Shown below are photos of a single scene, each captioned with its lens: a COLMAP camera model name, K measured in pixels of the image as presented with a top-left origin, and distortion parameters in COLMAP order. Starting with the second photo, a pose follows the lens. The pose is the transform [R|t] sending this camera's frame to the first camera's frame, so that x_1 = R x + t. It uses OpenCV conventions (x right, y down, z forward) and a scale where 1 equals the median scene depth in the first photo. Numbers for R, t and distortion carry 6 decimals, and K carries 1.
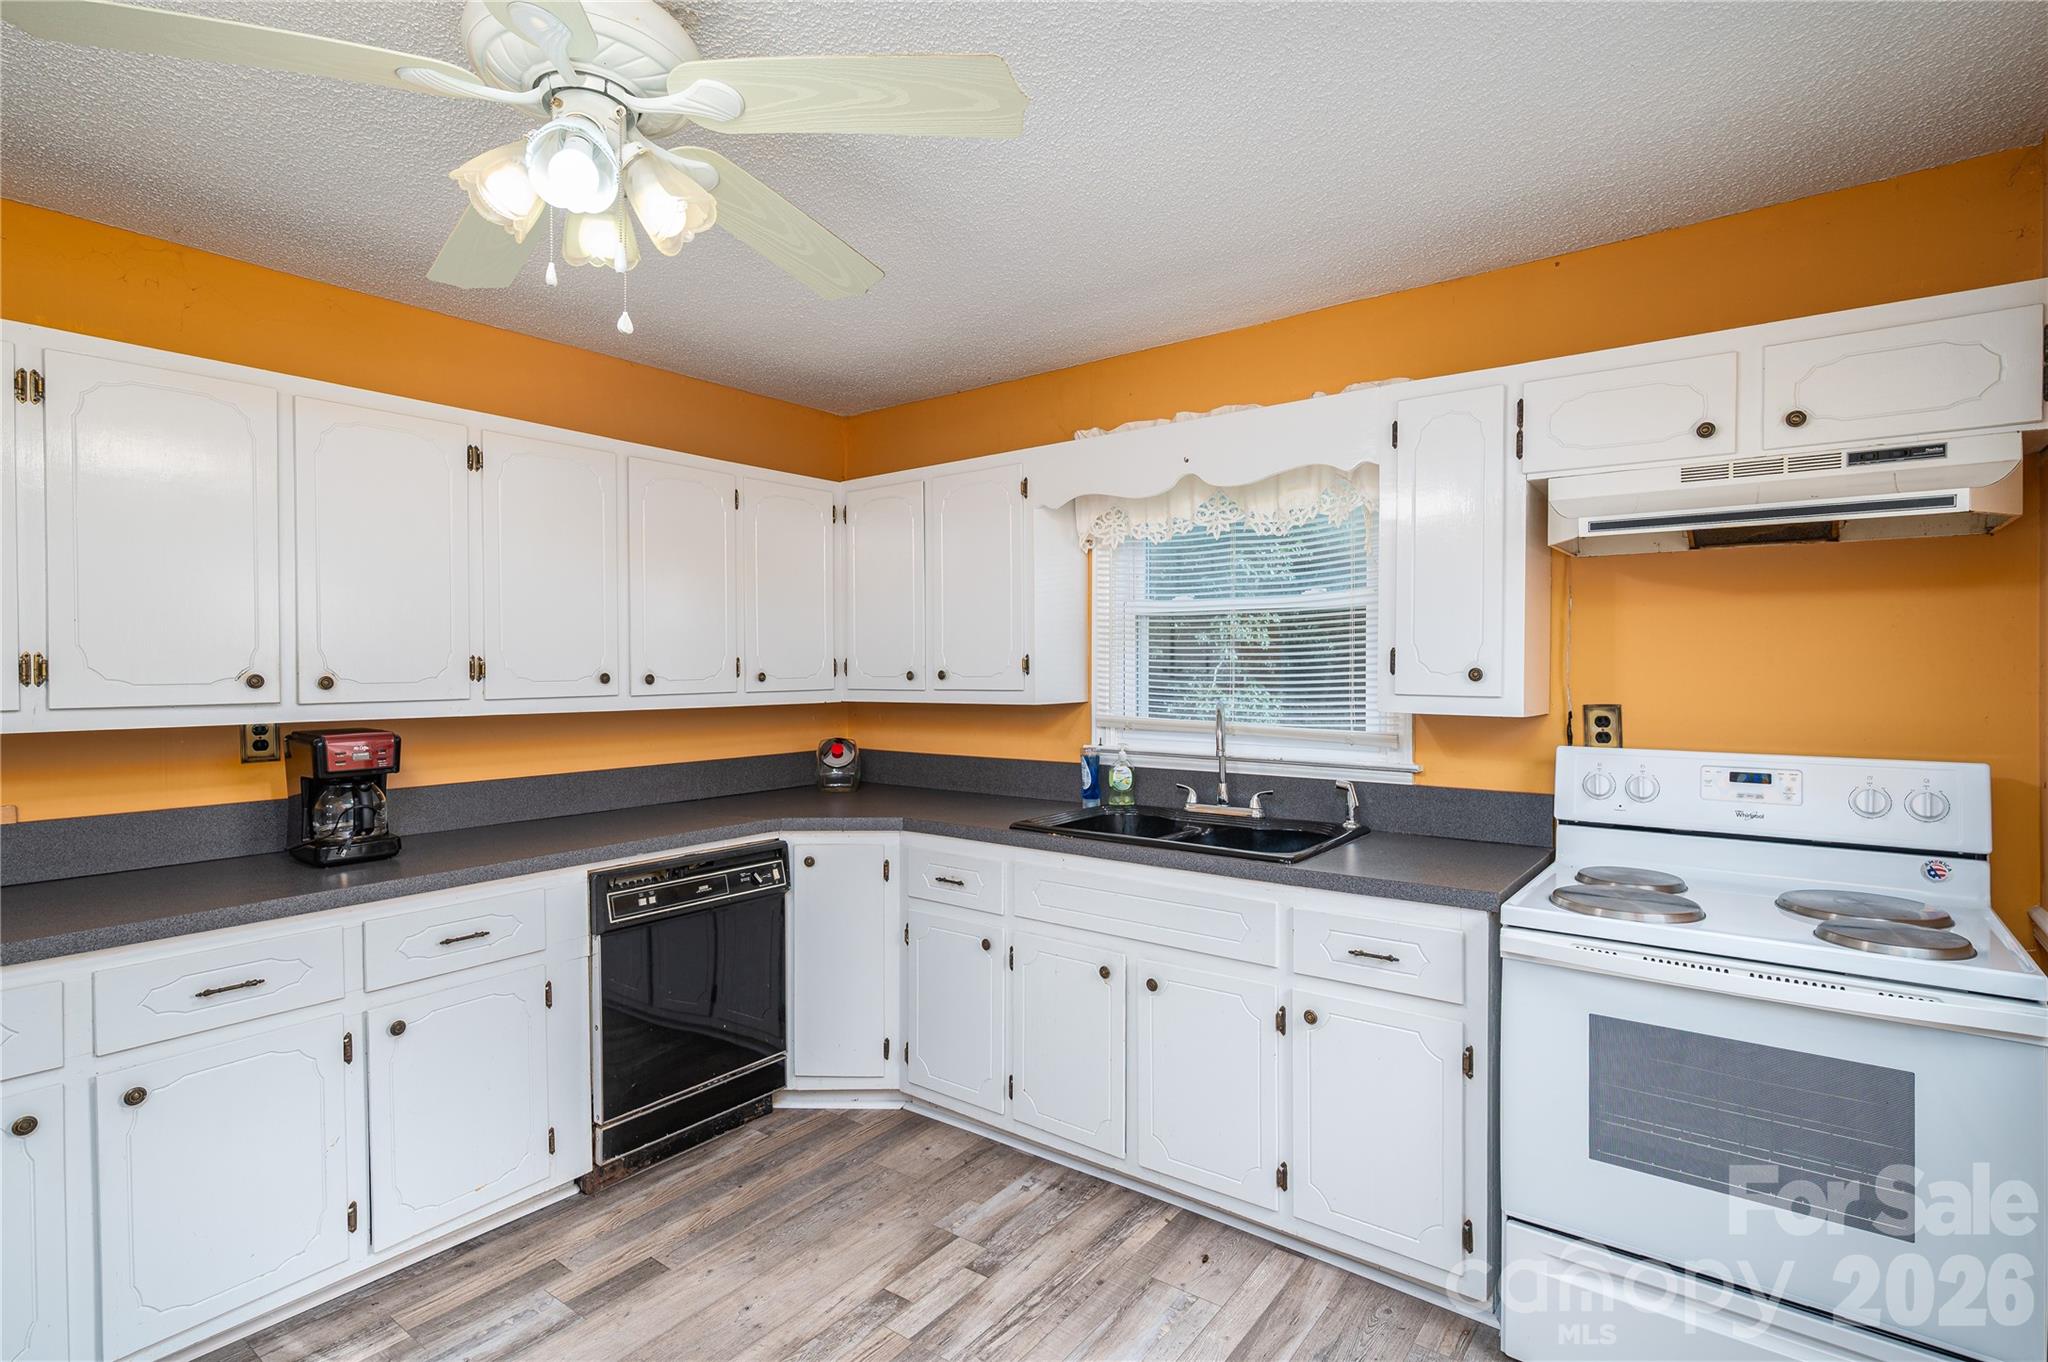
lens RADIAL K [[983.1, 0, 1024.0], [0, 983.1, 681.0], [0, 0, 1]] dist [0.003860, 0.000080]
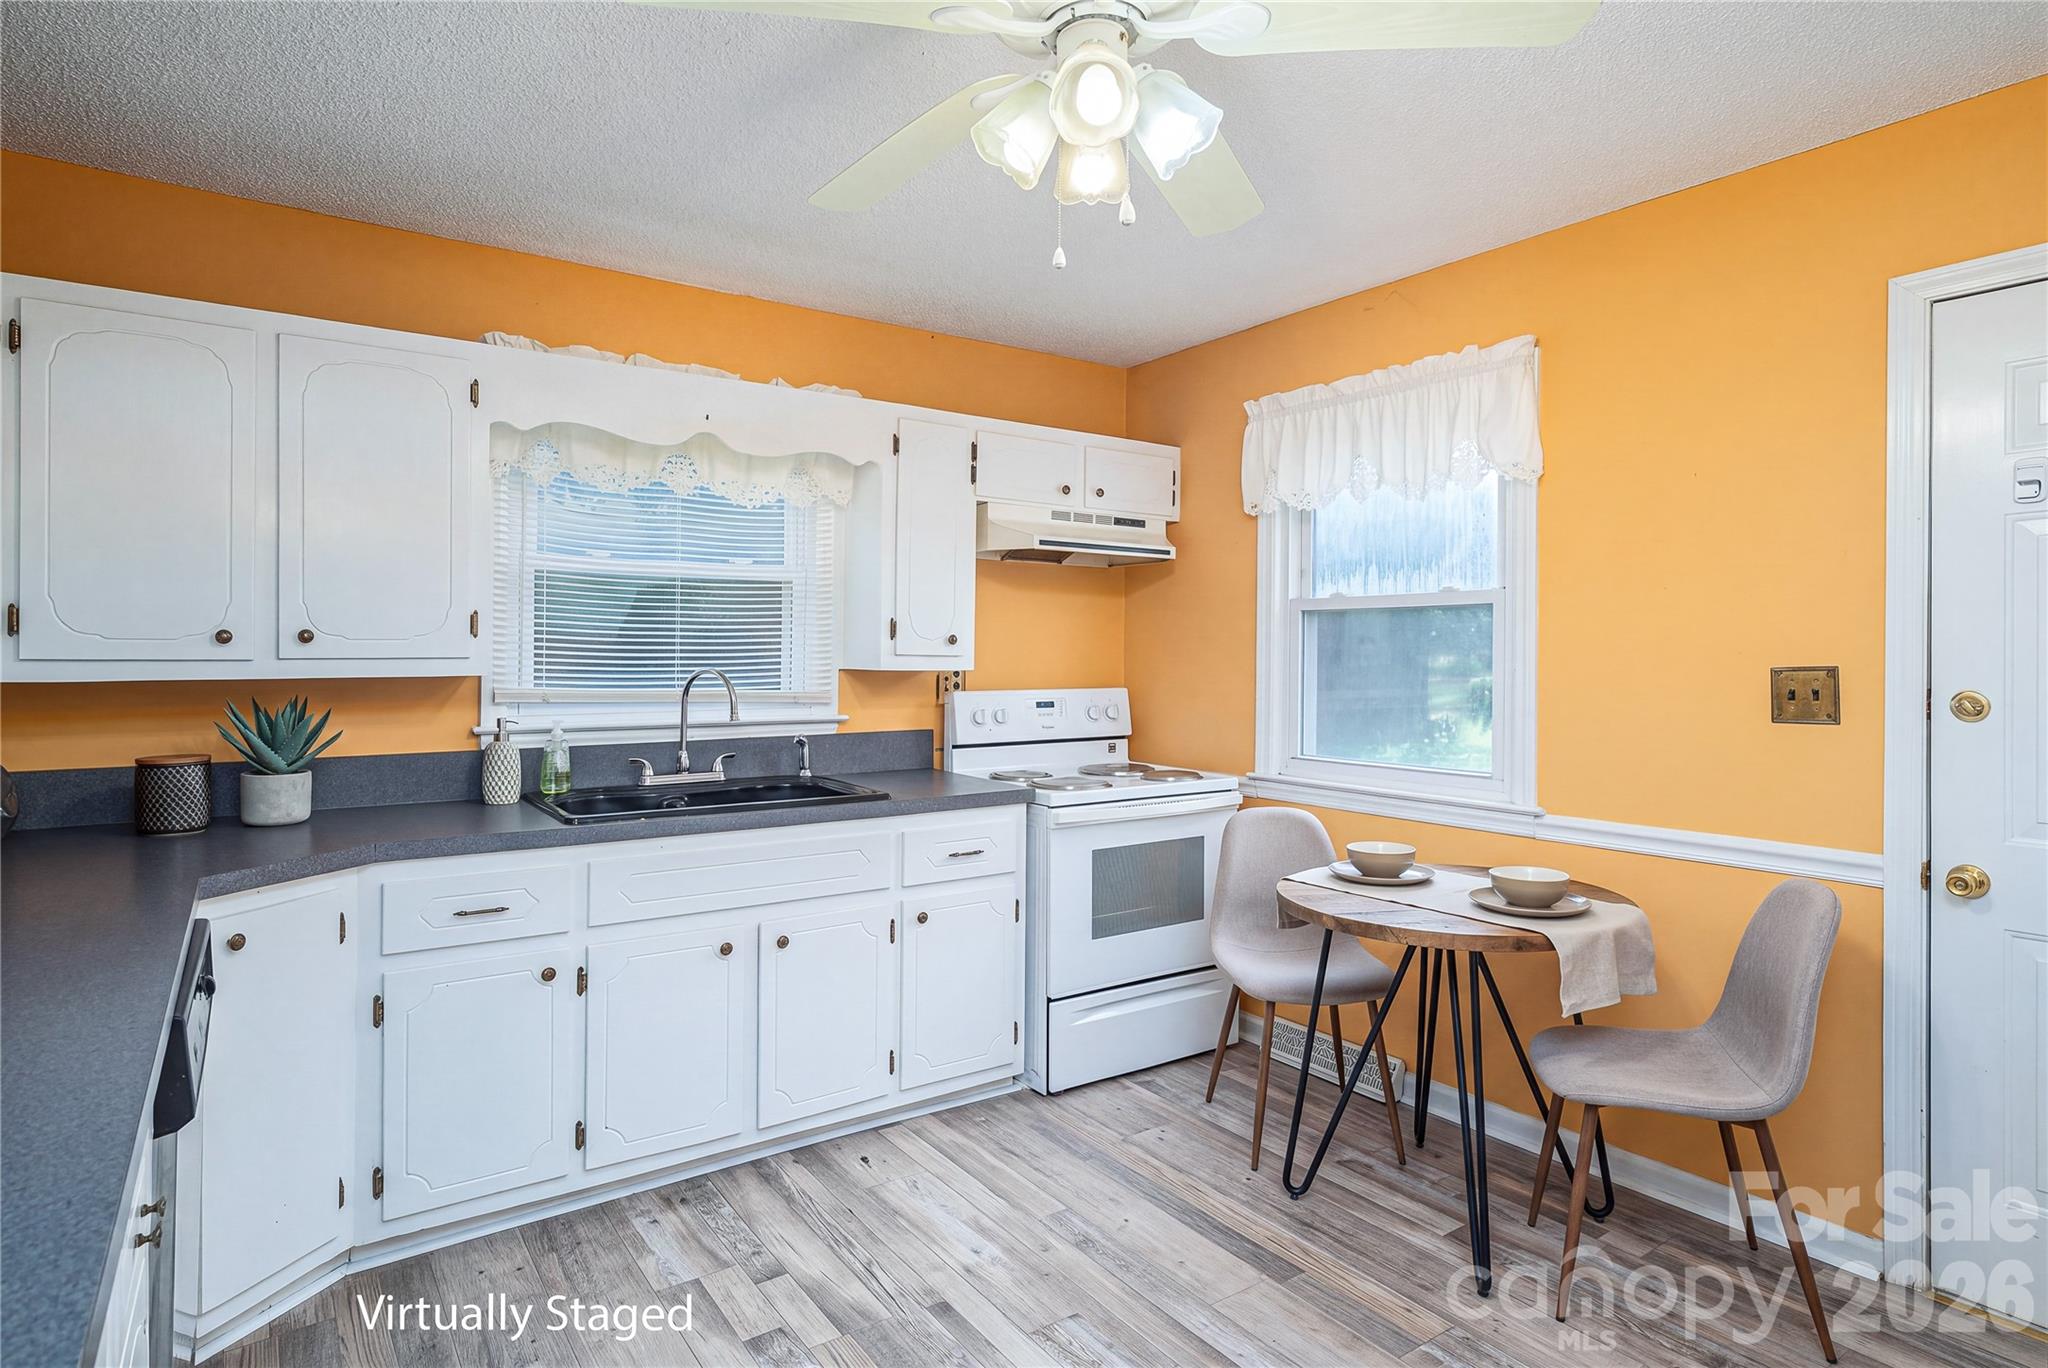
lens RADIAL K [[1031.1, 0, 1024.0], [0, 1031.1, 684.0], [0, 0, 1]] dist [-0.023189, -0.000072]
pose [[0.332578, -0.026986, 0.942690, -0.677985], [0.010326, 0.999635, 0.024974, 0.016442], [-0.943019, 0.001428, 0.332735, 0.358885]]
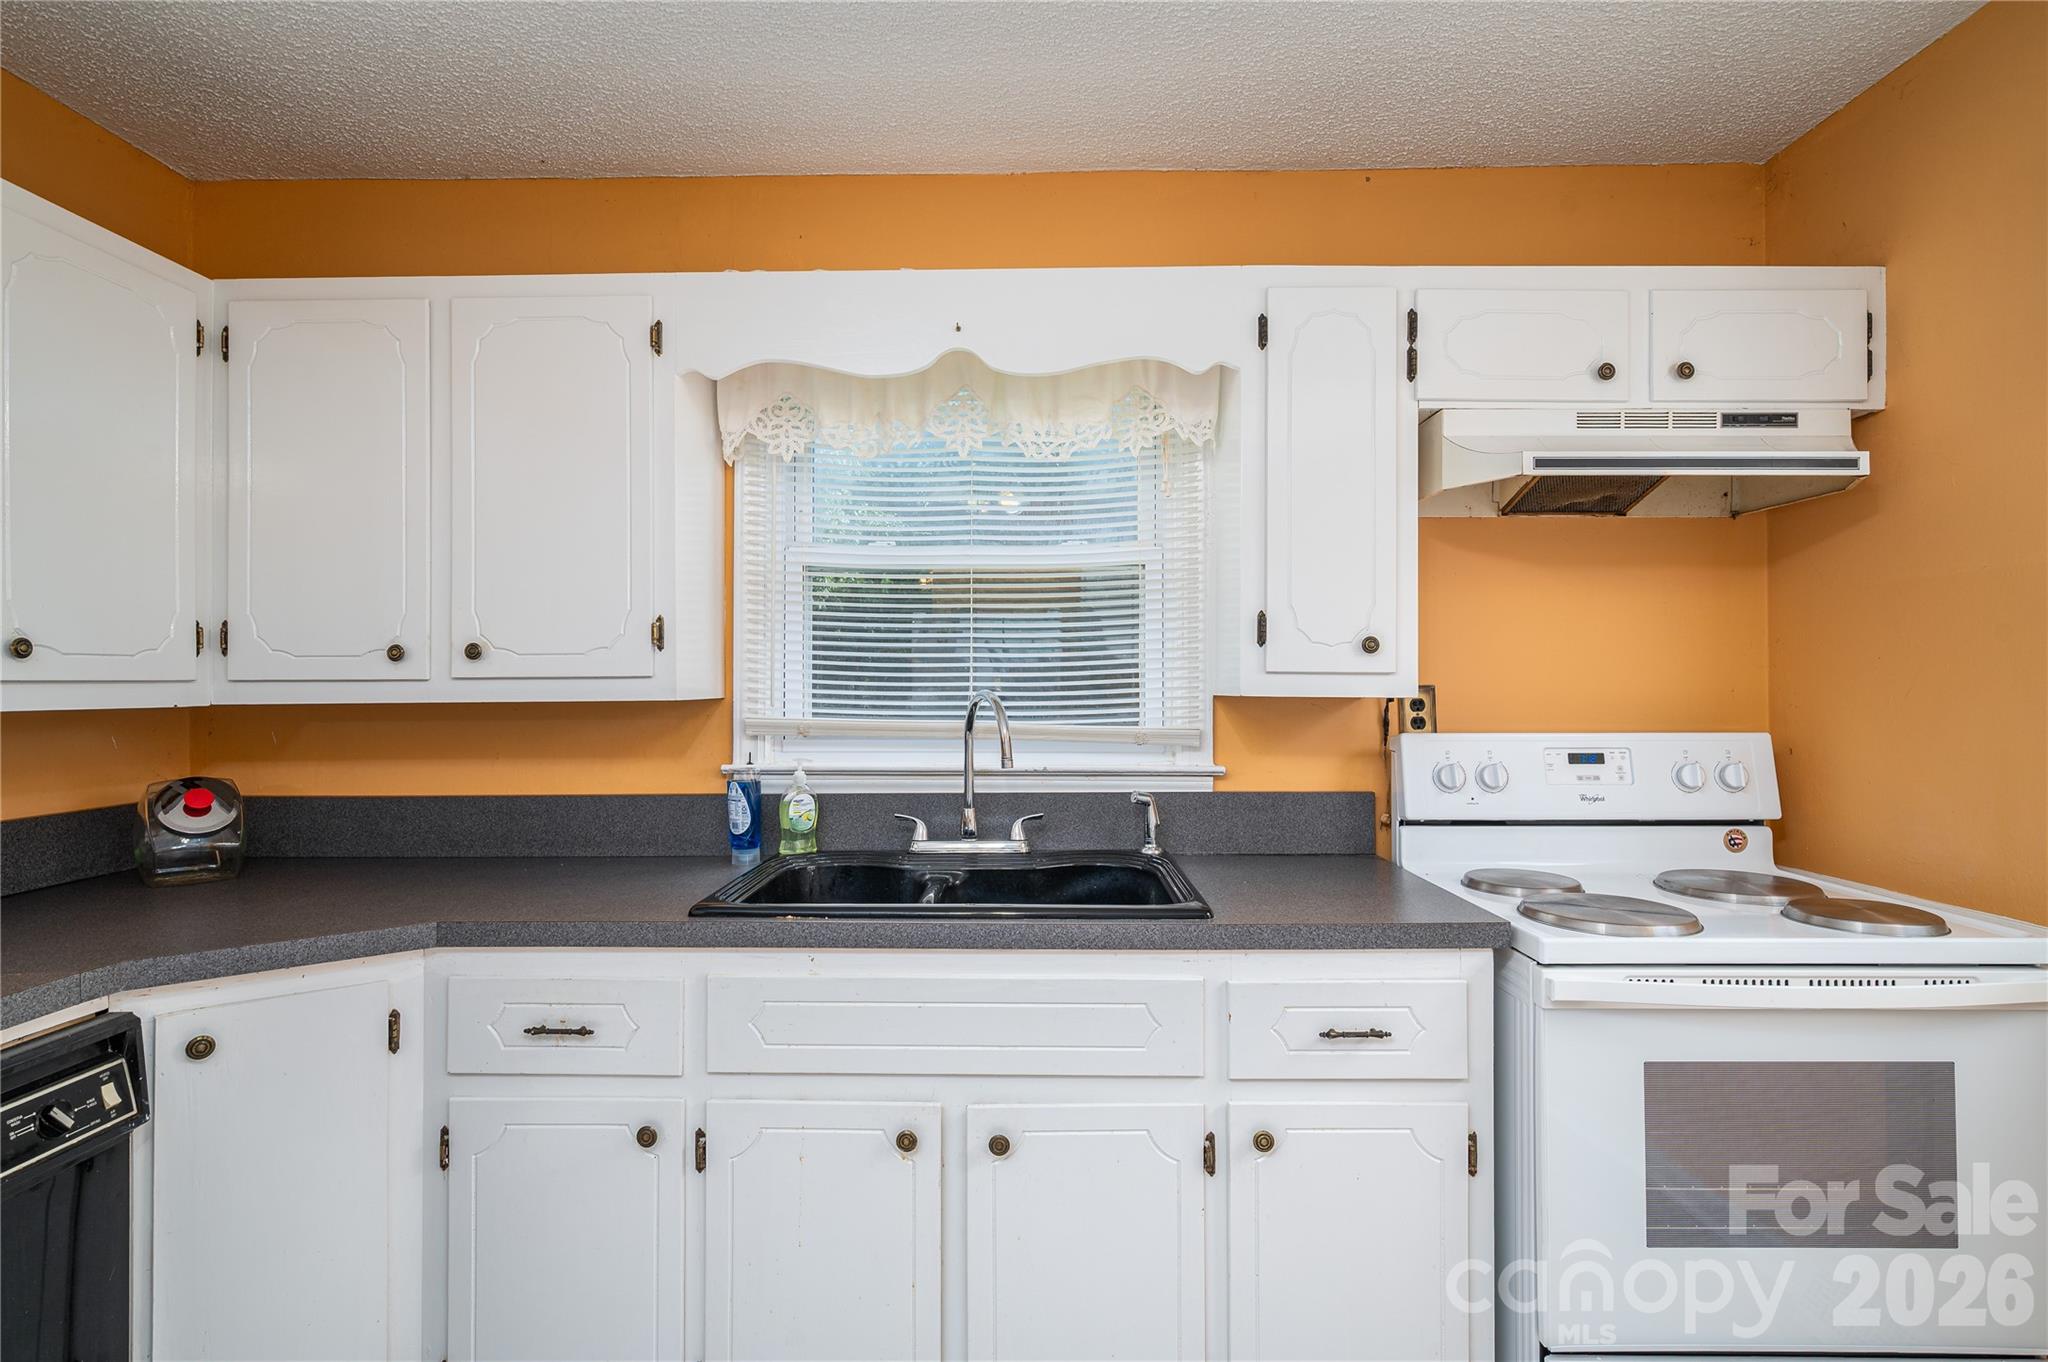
lens RADIAL K [[1005.7, 0, 1029.1], [0, 1005.7, 674.9], [0, 0, 1]] dist [0.001848, -0.000306]
pose [[0.804859, 0.005496, 0.593441, -0.198018], [0.009701, 0.999702, -0.022415, 0.026956], [-0.593387, 0.023798, 0.804565, 0.417298]]
